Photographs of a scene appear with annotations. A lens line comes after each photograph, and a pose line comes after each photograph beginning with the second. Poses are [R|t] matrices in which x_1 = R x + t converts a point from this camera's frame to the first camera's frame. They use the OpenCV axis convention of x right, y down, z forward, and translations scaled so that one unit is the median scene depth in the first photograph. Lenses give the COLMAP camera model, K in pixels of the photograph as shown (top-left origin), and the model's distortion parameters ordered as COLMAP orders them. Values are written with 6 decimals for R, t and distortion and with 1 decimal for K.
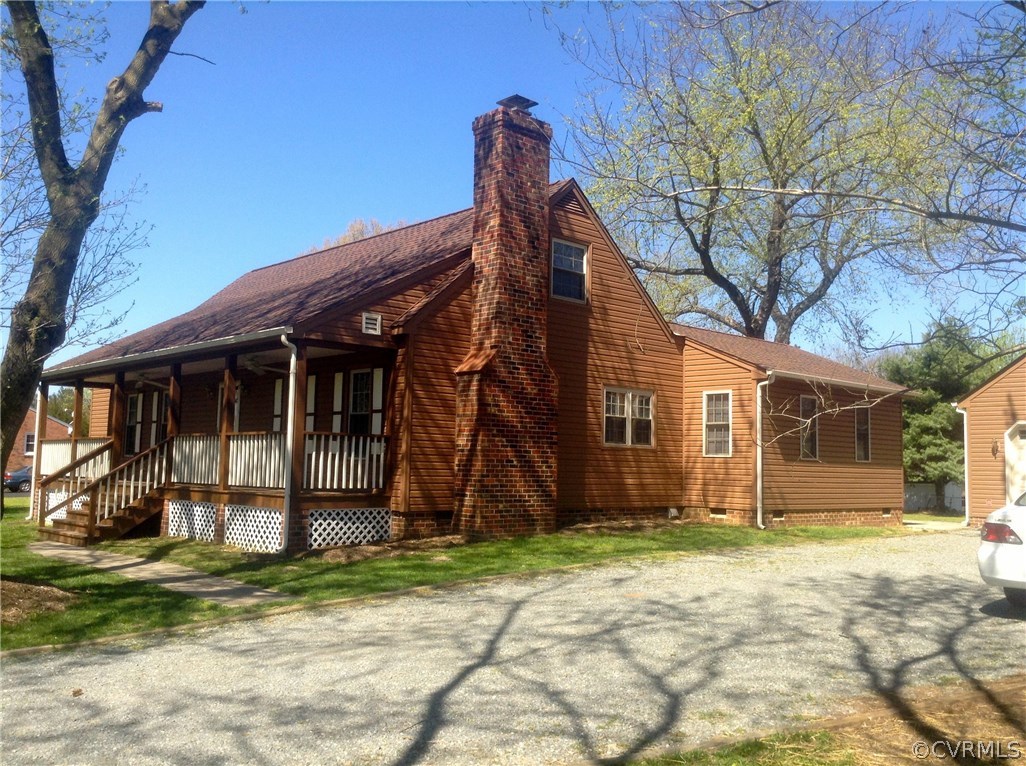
lens RADIAL K [[910.4, 0, 513.0], [0, 910.4, 383.0], [0, 0, 1]] dist [0.059534, -0.017773]
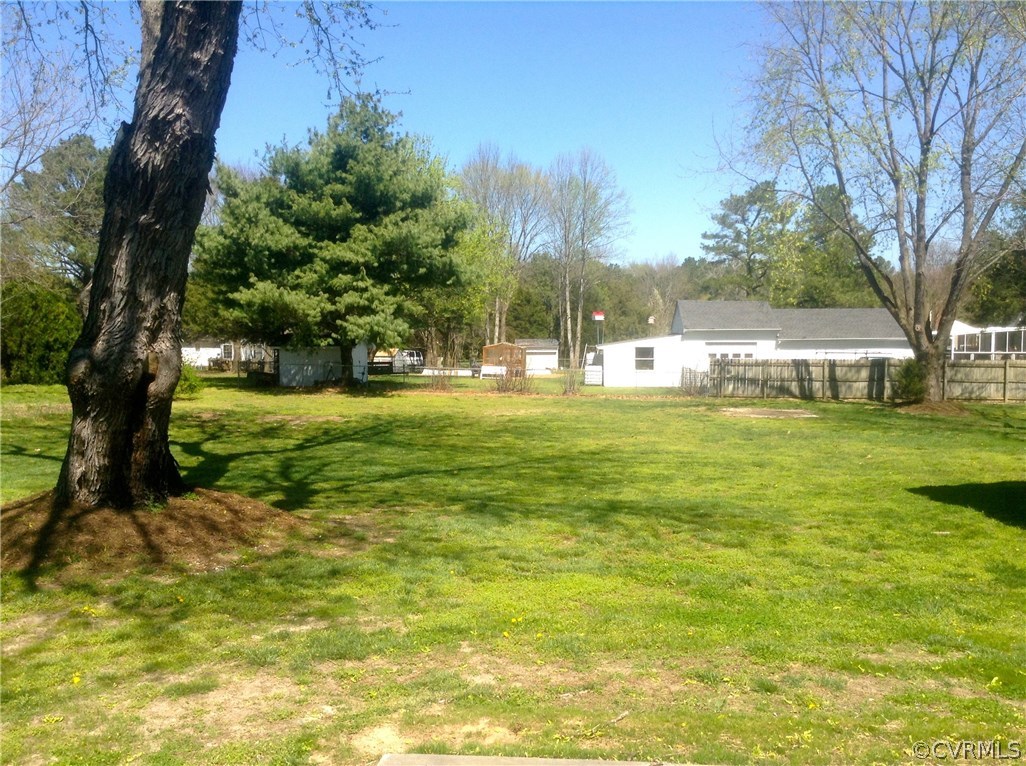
lens RADIAL K [[910.4, 0, 513.0], [0, 910.4, 383.0], [0, 0, 1]] dist [0.059534, -0.017773]
pose [[0.769291, -0.065098, 0.635573, 0.132638], [-0.036550, 0.988682, 0.145504, 0.034903], [-0.637852, -0.135165, 0.758205, 0.435016]]
